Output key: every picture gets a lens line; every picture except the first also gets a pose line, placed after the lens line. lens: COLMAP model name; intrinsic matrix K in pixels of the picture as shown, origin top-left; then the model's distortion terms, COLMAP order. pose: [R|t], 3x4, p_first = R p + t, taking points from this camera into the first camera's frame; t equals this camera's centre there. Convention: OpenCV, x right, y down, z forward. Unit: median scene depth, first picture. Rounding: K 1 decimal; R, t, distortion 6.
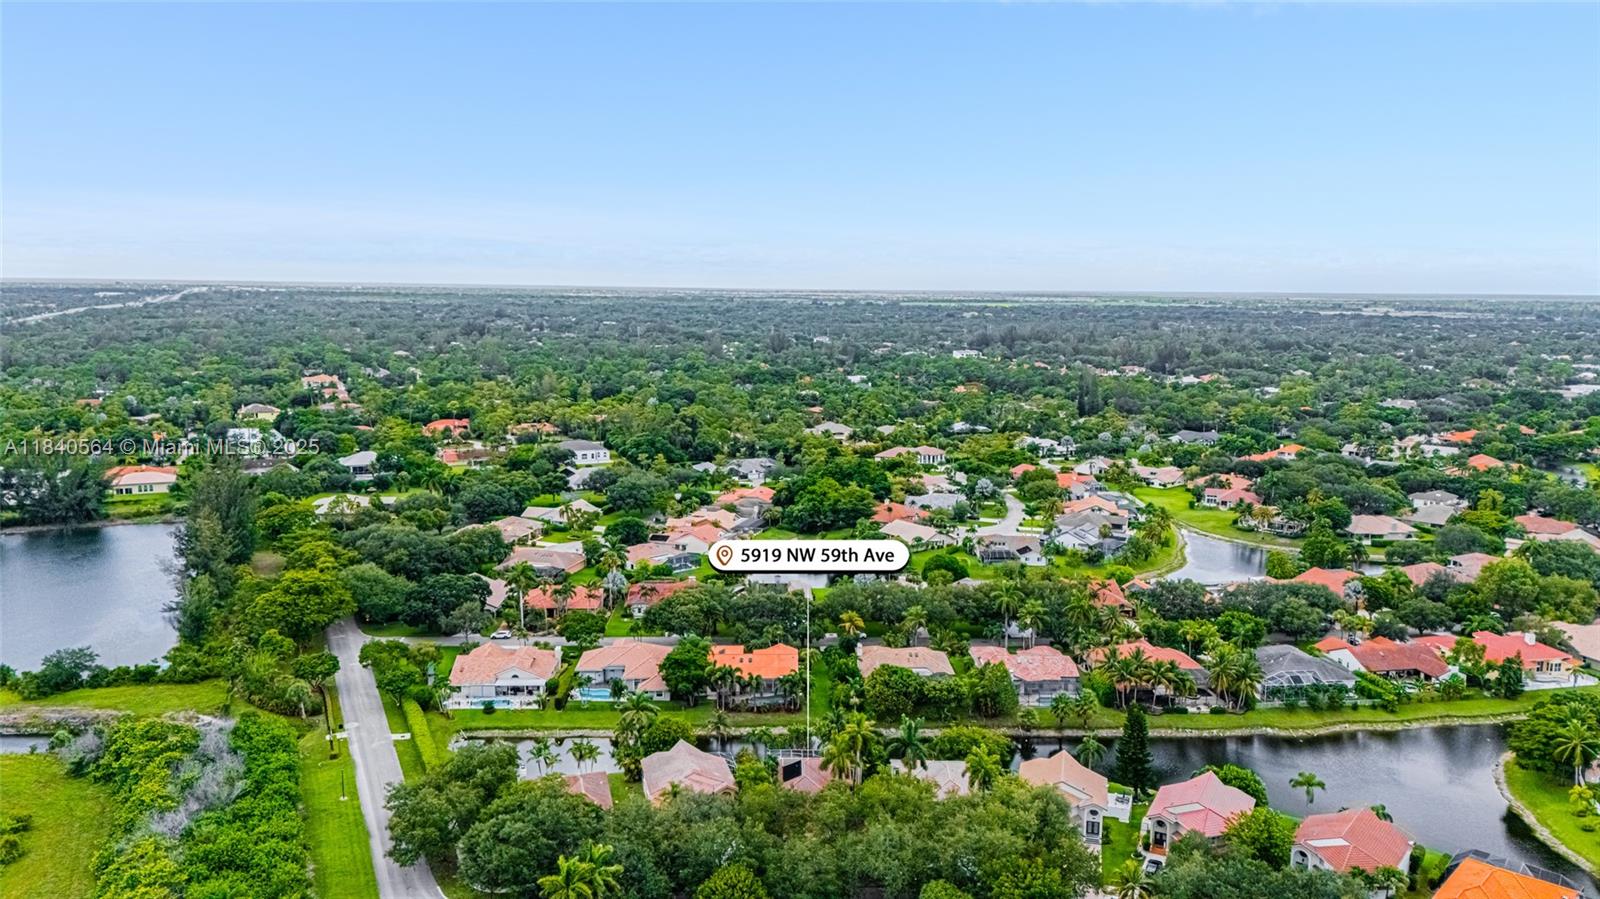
lens RADIAL K [[1190.9, 0, 806.0], [0, 1190.9, 453.1], [0, 0, 1]] dist [0.056732, -0.059428]
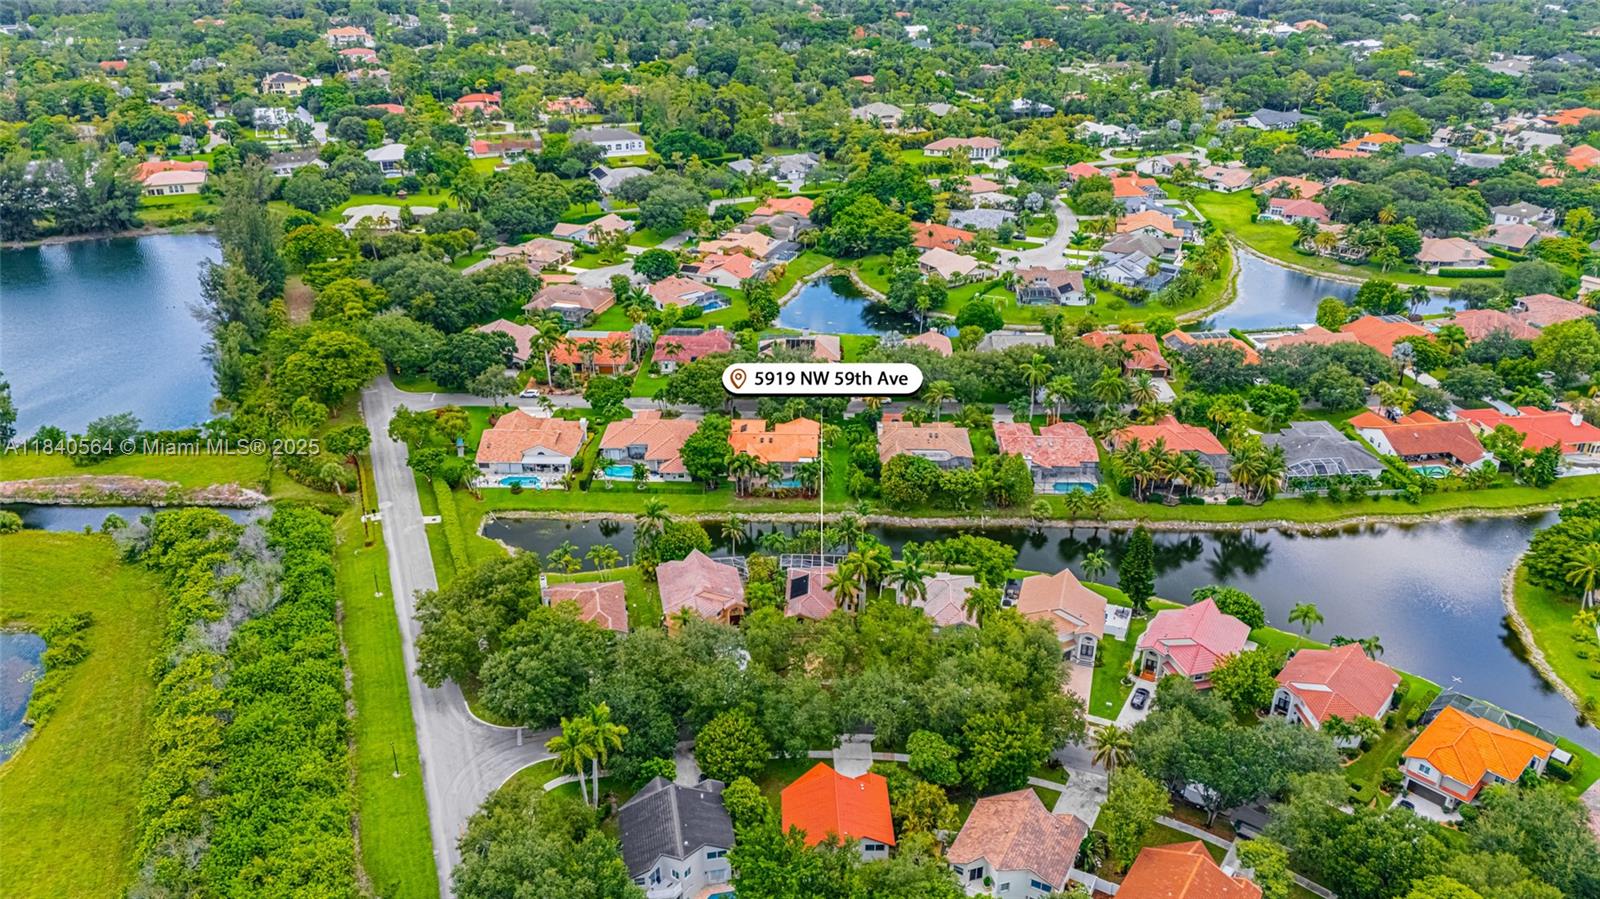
lens RADIAL K [[1190.9, 0, 806.6], [0, 1190.9, 455.3], [0, 0, 1]] dist [0.056732, -0.059428]
pose [[0.998661, 0.018880, -0.048157, 0.028164], [-0.003096, 0.951156, 0.308694, -0.108858], [0.051633, -0.308132, 0.949941, 0.036624]]
